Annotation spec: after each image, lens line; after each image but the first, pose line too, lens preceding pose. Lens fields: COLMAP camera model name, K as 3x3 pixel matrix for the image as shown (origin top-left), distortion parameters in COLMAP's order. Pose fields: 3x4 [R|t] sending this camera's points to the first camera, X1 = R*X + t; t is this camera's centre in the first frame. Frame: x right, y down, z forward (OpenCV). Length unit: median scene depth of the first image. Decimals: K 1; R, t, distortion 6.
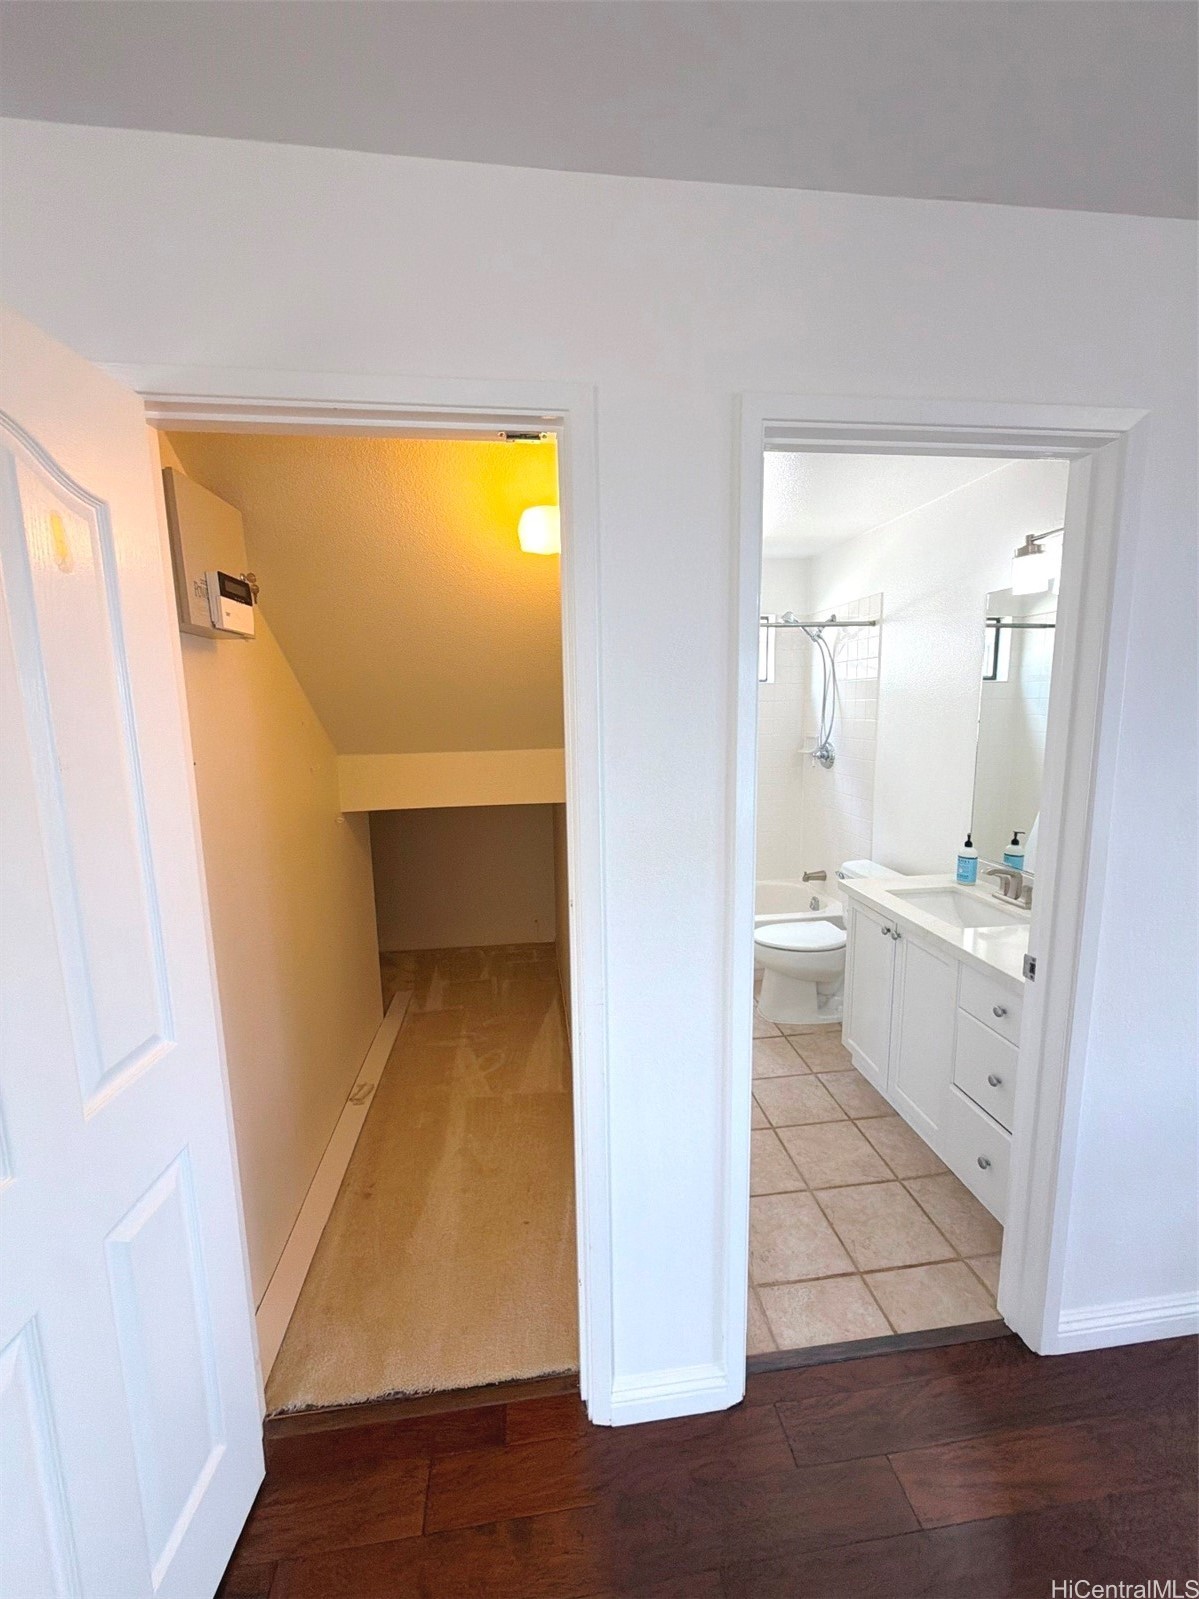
lens RADIAL K [[638.7, 0, 599.5], [0, 638.7, 799.5], [0, 0, 1]] dist [0.000340, 0.000113]
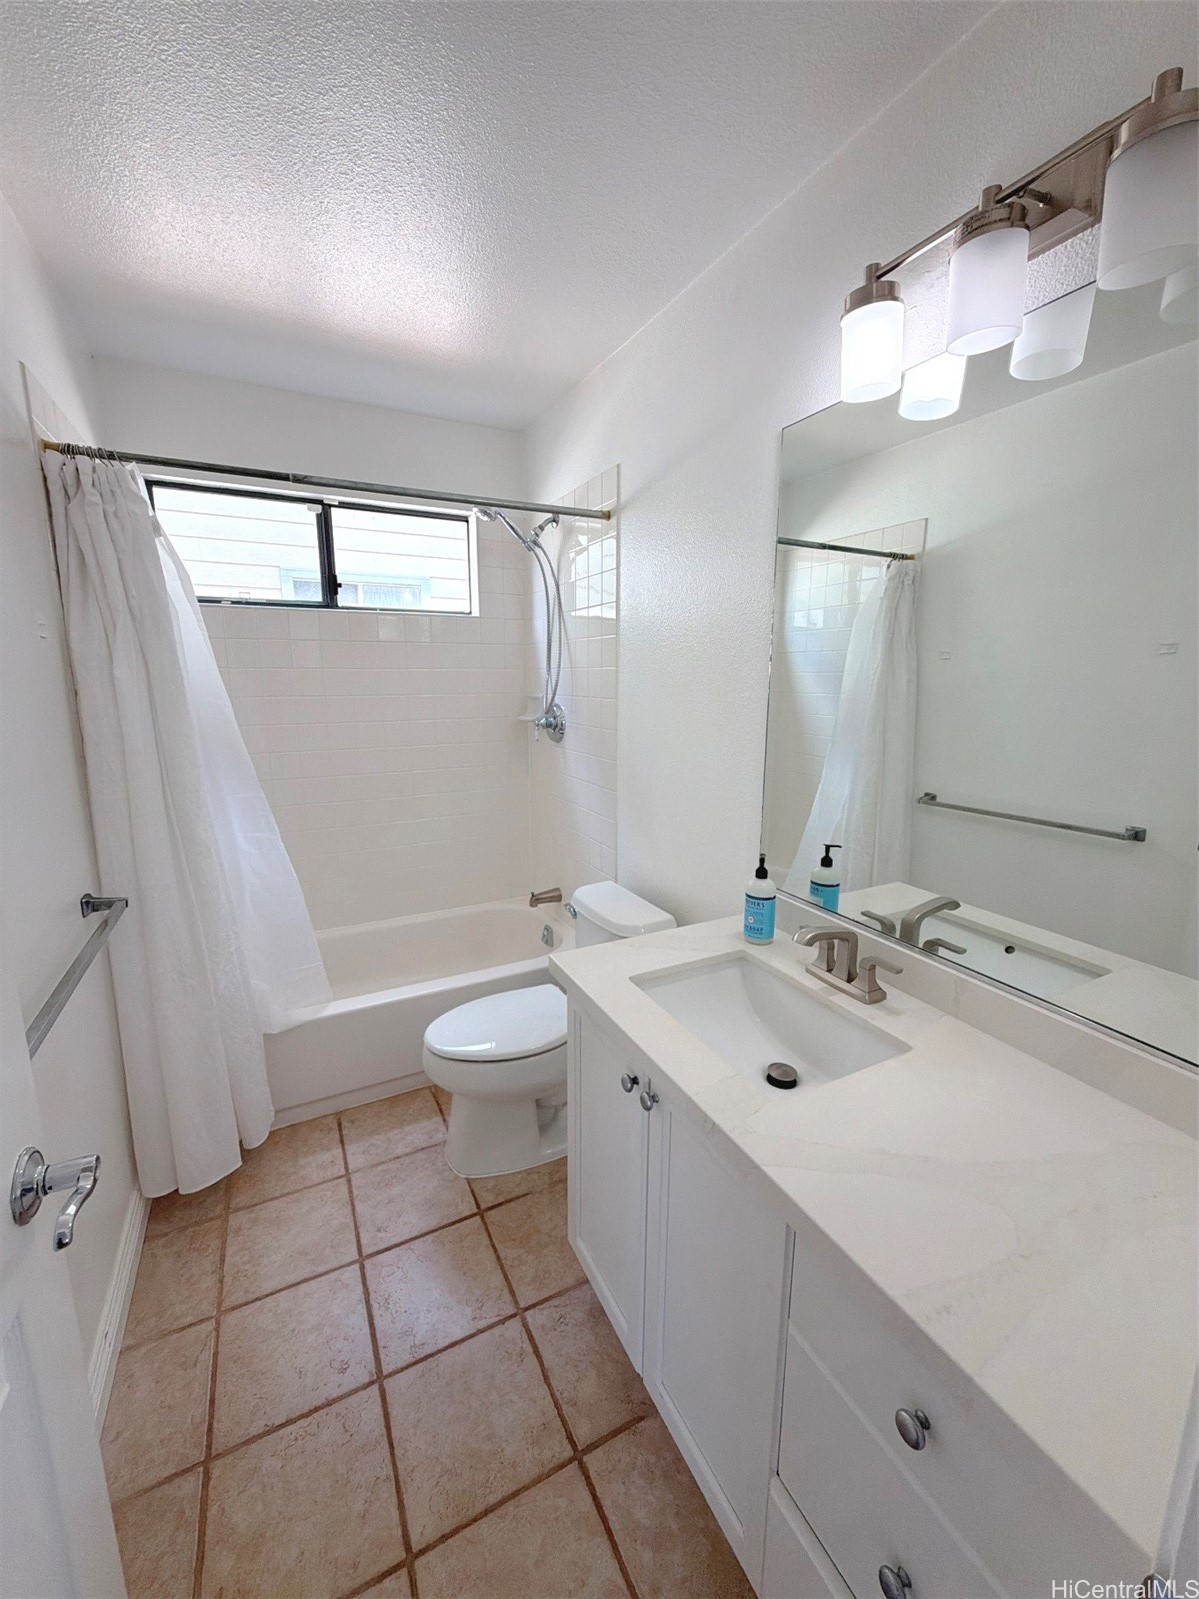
lens RADIAL K [[638.7, 0, 599.5], [0, 638.7, 799.5], [0, 0, 1]] dist [0.000340, 0.000113]
pose [[0.939043, -0.047323, 0.340527, 0.240116], [0.032797, 0.998295, 0.048292, -0.027432], [-0.342231, -0.034180, 0.938994, 0.495405]]
